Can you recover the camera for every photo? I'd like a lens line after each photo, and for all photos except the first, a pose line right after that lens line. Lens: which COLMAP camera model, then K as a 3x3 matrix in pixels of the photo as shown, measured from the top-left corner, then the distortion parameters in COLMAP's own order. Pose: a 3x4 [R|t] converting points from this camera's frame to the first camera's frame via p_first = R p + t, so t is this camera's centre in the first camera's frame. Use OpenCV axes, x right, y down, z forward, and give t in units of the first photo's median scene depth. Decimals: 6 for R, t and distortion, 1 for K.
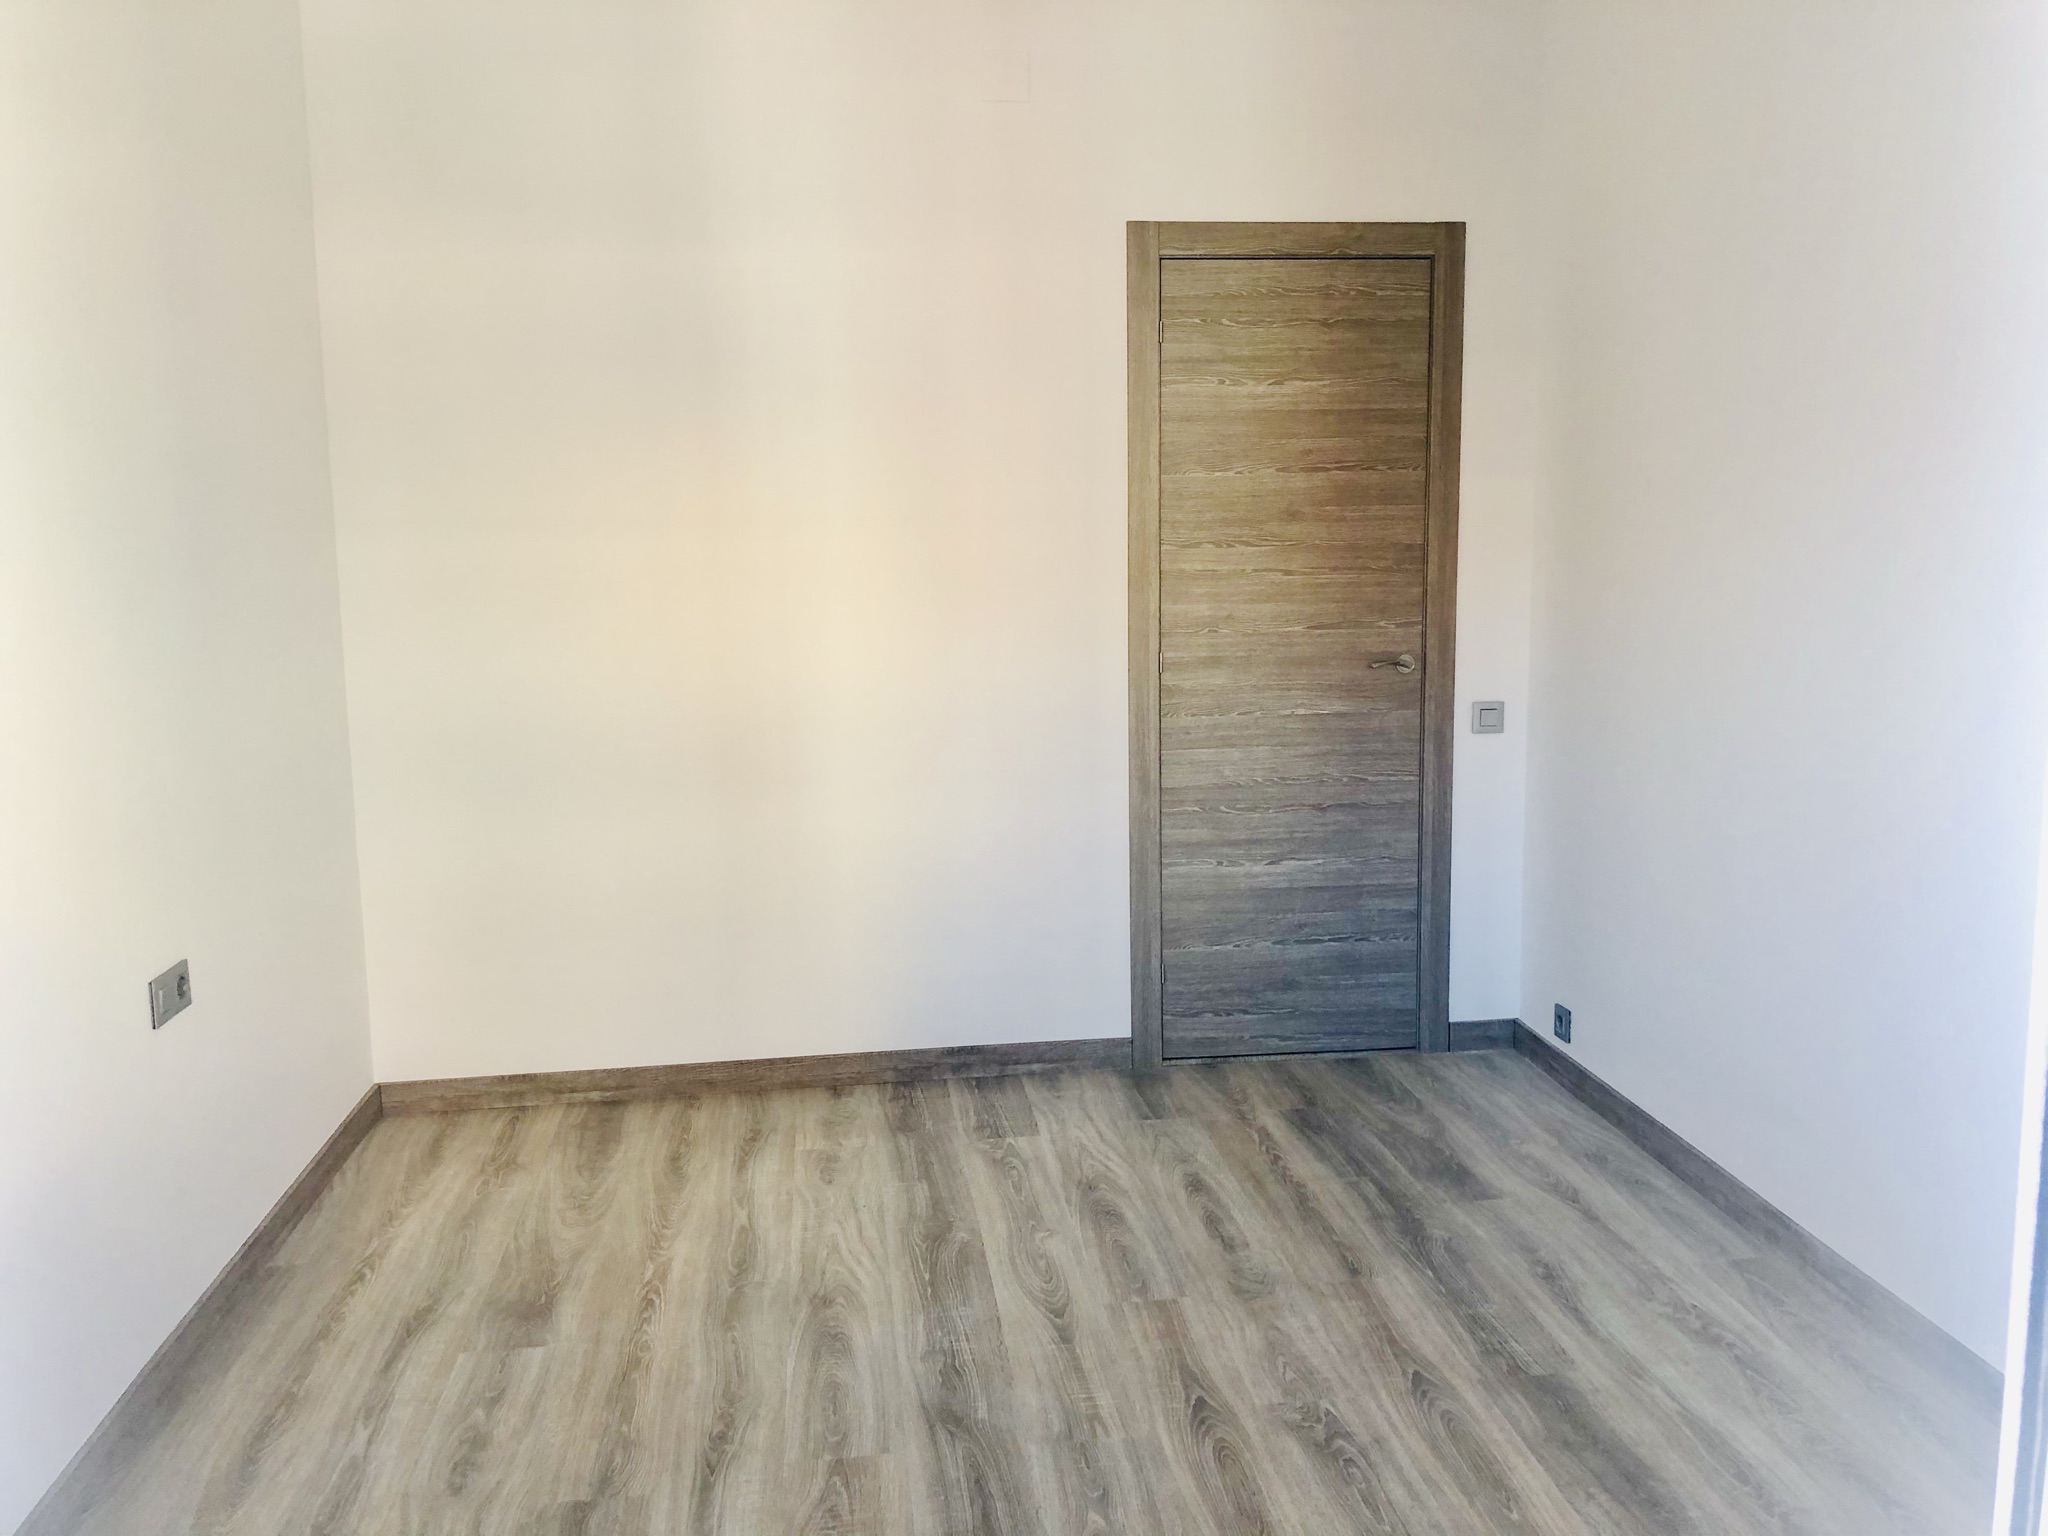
lens RADIAL K [[1681.7, 0, 1027.7], [0, 1681.7, 764.1], [0, 0, 1]] dist [0.010602, 0.005498]
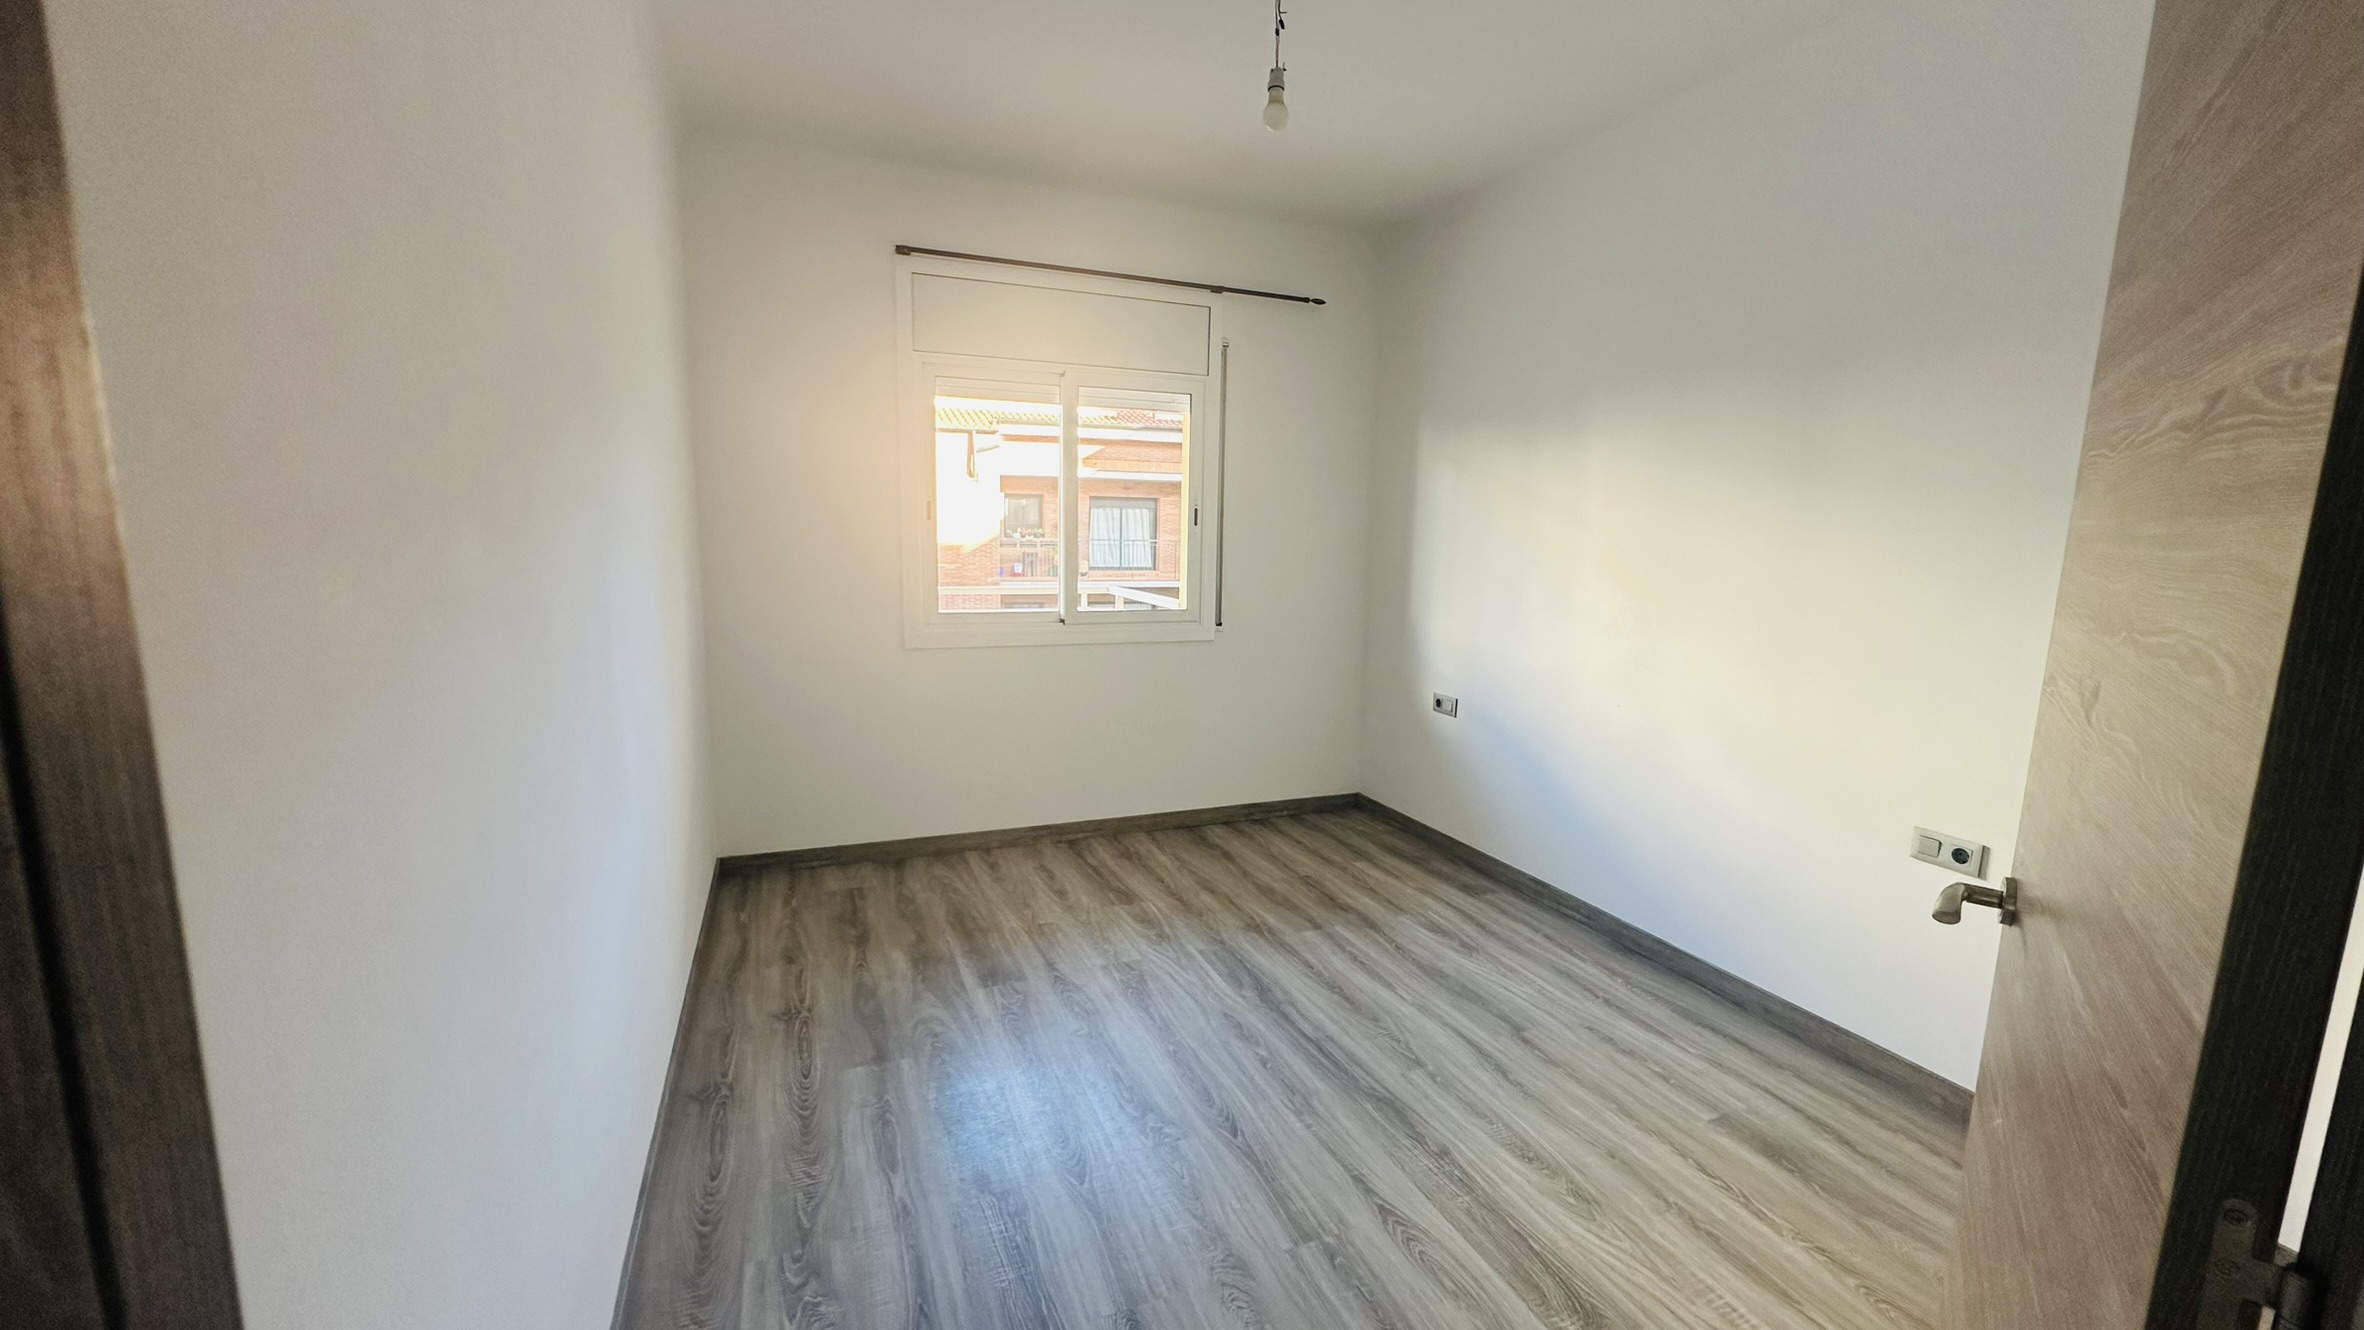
lens RADIAL K [[938.0, 0, 1191.6], [0, 938.0, 673.4], [0, 0, 1]] dist [0.000335, 0.000113]
pose [[-0.963851, 0.035336, -0.264087, 0.247455], [-0.045836, 0.954400, 0.294991, -0.168295], [0.262468, 0.296432, -0.918280, 1.191189]]
